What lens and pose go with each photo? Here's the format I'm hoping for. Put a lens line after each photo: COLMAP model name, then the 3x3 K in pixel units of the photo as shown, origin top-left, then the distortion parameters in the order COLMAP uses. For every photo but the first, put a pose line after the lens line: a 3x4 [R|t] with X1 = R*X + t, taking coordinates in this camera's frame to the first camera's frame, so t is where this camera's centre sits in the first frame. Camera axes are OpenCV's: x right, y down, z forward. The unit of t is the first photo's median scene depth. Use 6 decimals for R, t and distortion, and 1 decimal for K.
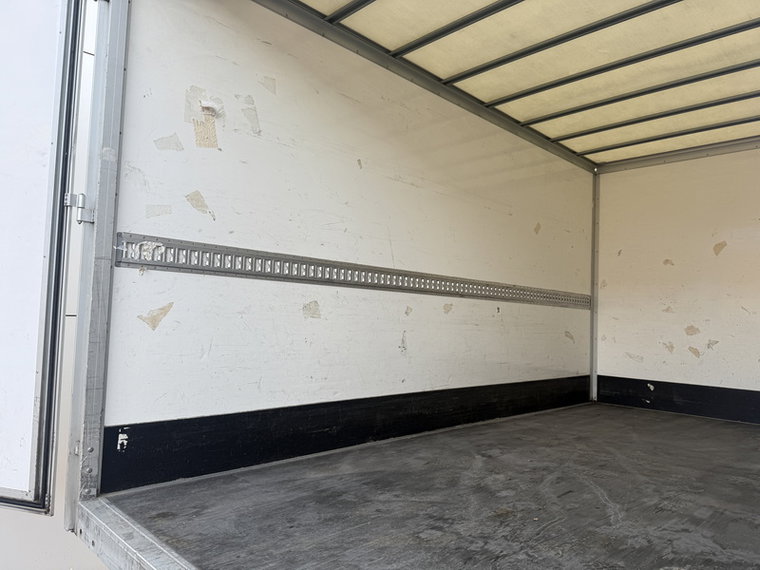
lens RADIAL K [[530.8, 0, 391.3], [0, 530.8, 288.6], [0, 0, 1]] dist [0.040318, -0.052610]
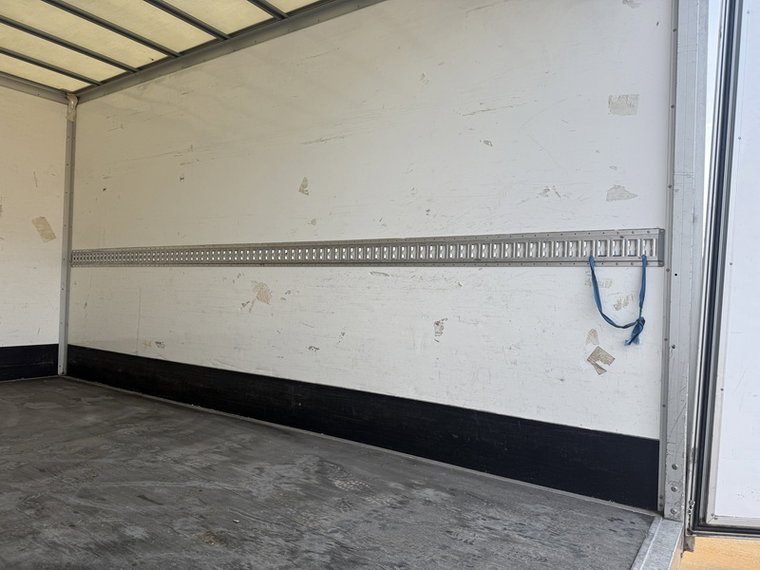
lens RADIAL K [[535.4, 0, 380.0], [0, 535.4, 285.0], [0, 0, 1]] dist [0.033290, -0.054691]
pose [[-0.164738, -0.029711, 0.985890, -0.544261], [-0.092863, 0.995573, 0.014486, 0.008376], [-0.981956, -0.089167, -0.166768, 0.821032]]
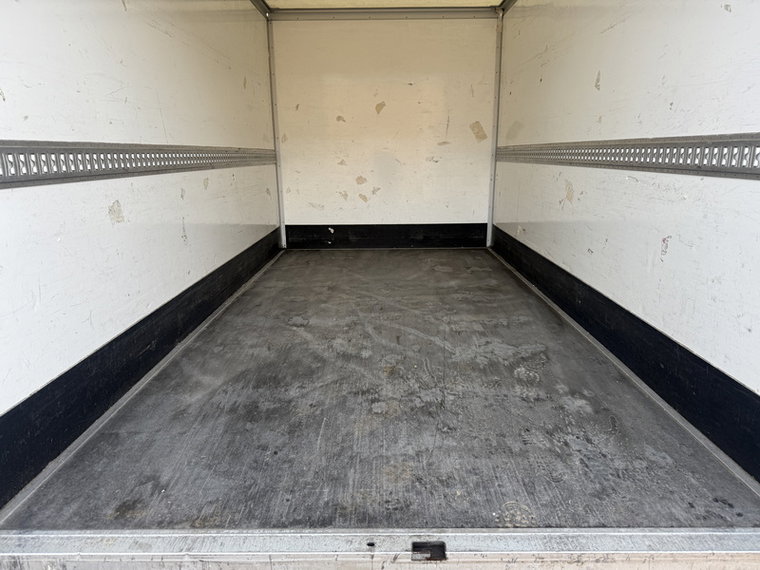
lens RADIAL K [[518.0, 0, 380.6], [0, 518.0, 295.8], [0, 0, 1]] dist [0.107559, -0.169732]
pose [[0.719371, -0.223732, 0.657609, -0.494956], [-0.002823, 0.945759, 0.324855, -0.117160], [-0.694620, -0.235548, 0.679720, 0.215054]]
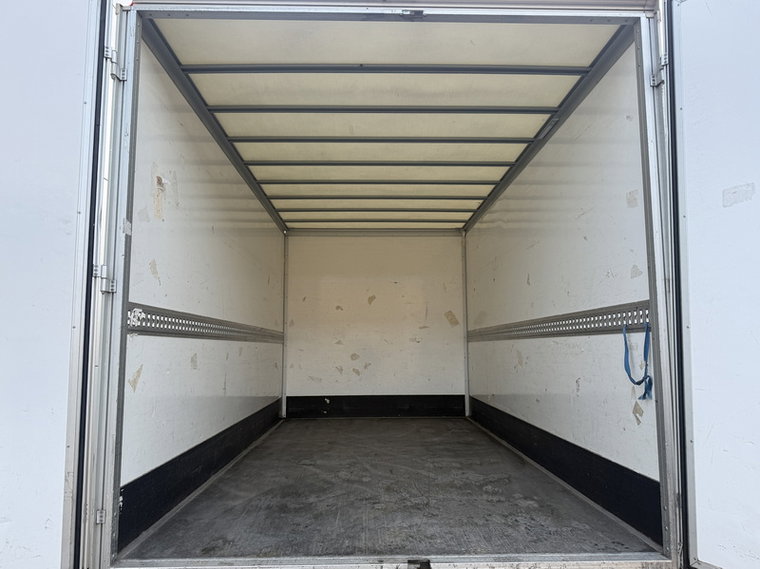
lens RADIAL K [[535.4, 0, 380.0], [0, 535.4, 284.5], [0, 0, 1]] dist [0.033290, -0.054691]
pose [[0.698471, 0.043920, 0.714289, -0.847066], [-0.008848, 0.998569, -0.052748, -0.080366], [-0.715583, 0.030523, 0.697860, -0.089539]]
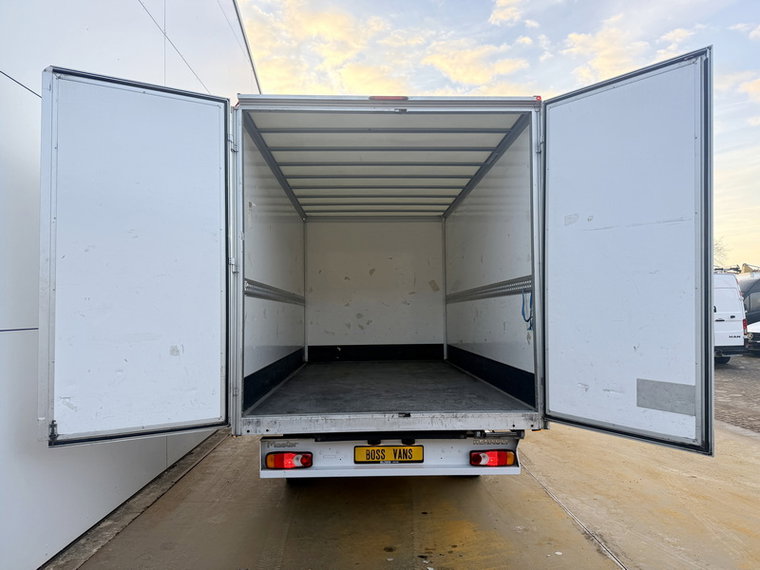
lens RADIAL K [[518.0, 0, 380.6], [0, 518.0, 295.8], [0, 0, 1]] dist [0.107559, -0.169732]
pose [[0.690745, -0.018844, 0.722853, -1.396260], [-0.002736, 0.999585, 0.028673, -0.086453], [-0.723093, -0.021783, 0.690407, -0.589295]]
